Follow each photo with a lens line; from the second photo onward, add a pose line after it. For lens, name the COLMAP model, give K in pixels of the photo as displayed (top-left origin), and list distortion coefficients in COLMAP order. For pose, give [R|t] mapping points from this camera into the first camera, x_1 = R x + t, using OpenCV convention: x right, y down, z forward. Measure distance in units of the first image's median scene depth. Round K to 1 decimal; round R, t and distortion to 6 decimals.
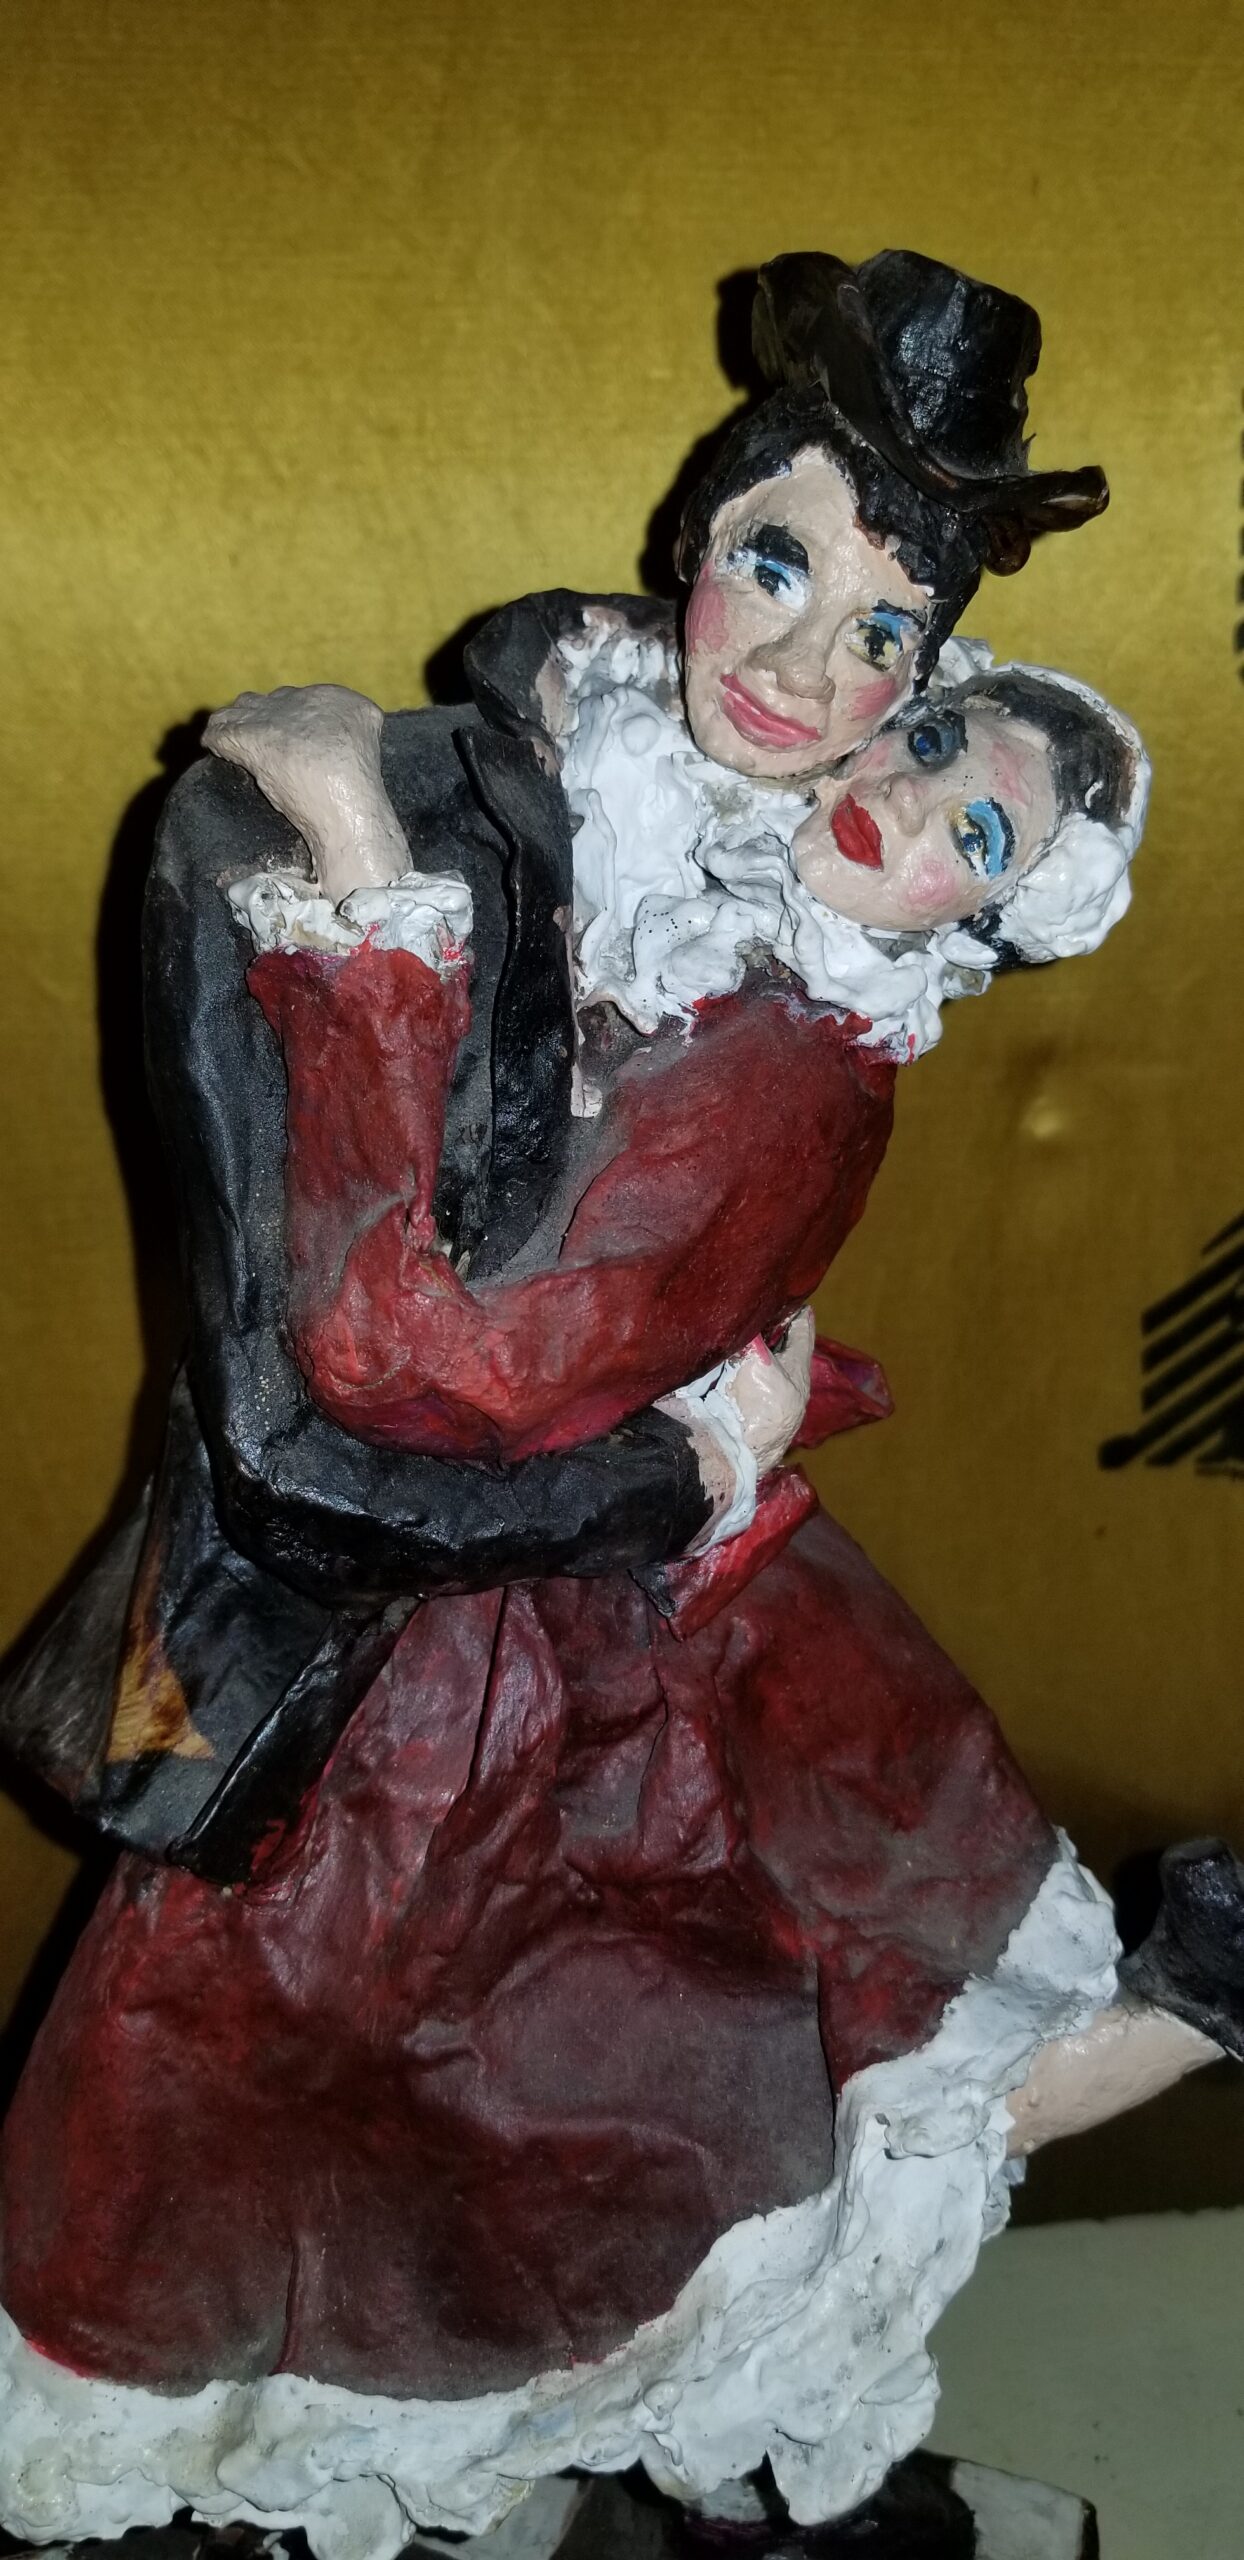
lens RADIAL K [[2069.2, 0, 623.2], [0, 2069.2, 1151.3], [0, 0, 1]] dist [0.104508, -0.206214]
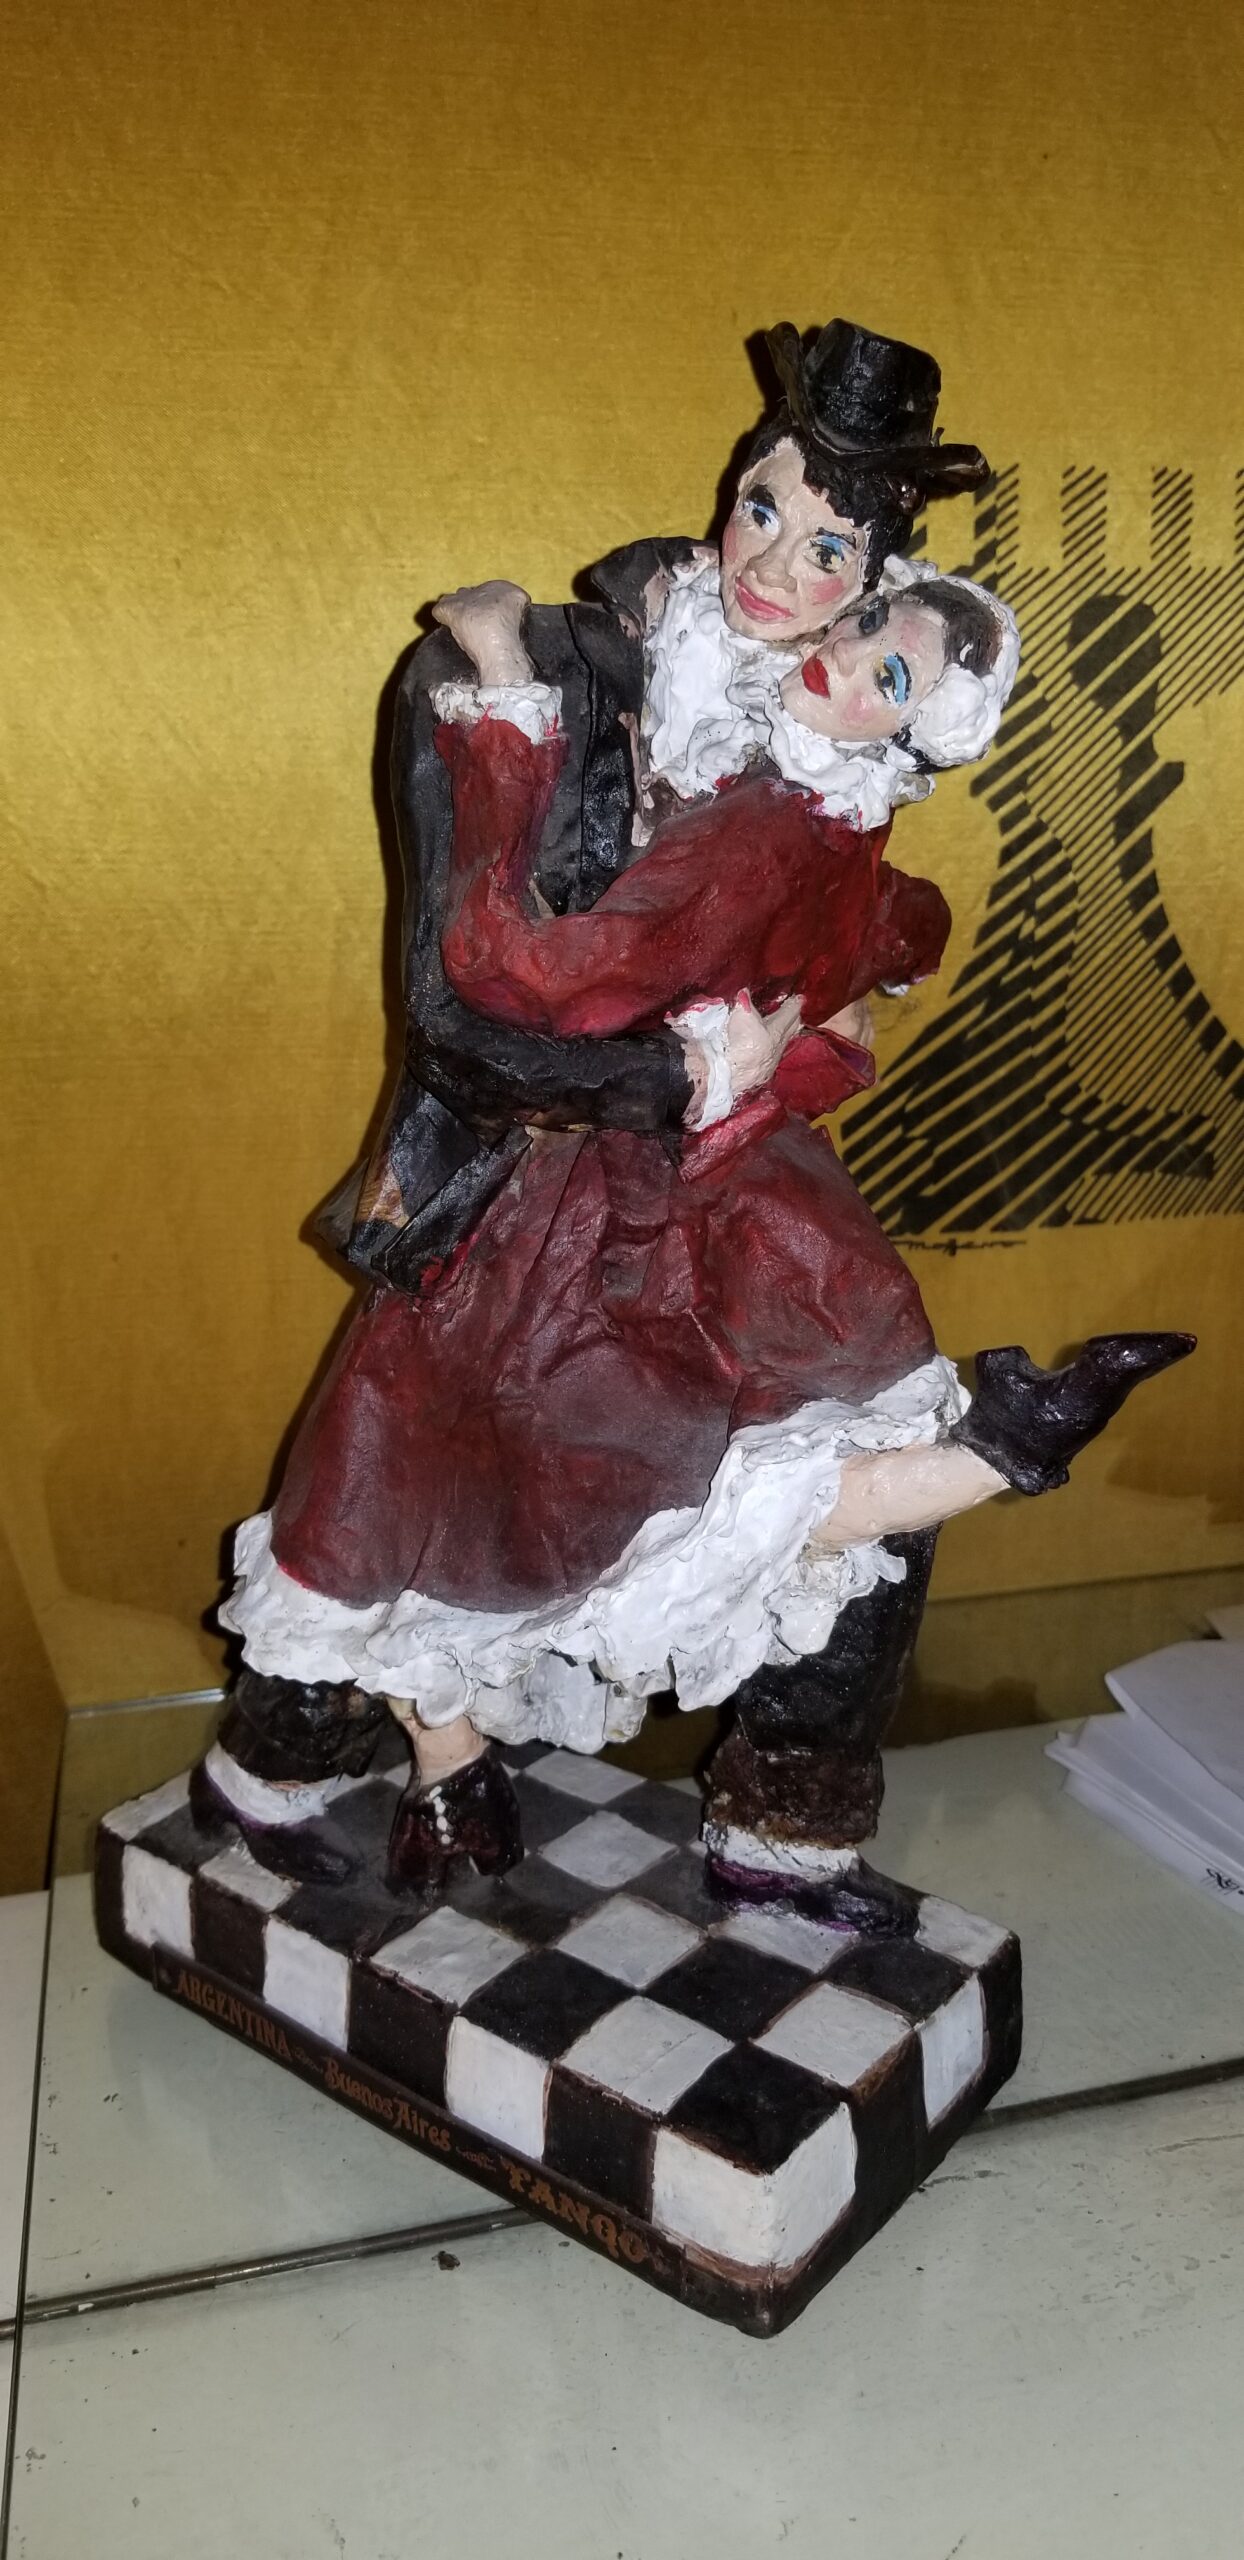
lens RADIAL K [[2069.2, 0, 623.2], [0, 2069.2, 1151.3], [0, 0, 1]] dist [0.104508, -0.206214]
pose [[0.945946, 0.076271, -0.315228, 0.508100], [-0.090057, 0.995503, -0.029380, 0.275124], [0.311569, 0.056180, 0.948561, -0.557695]]
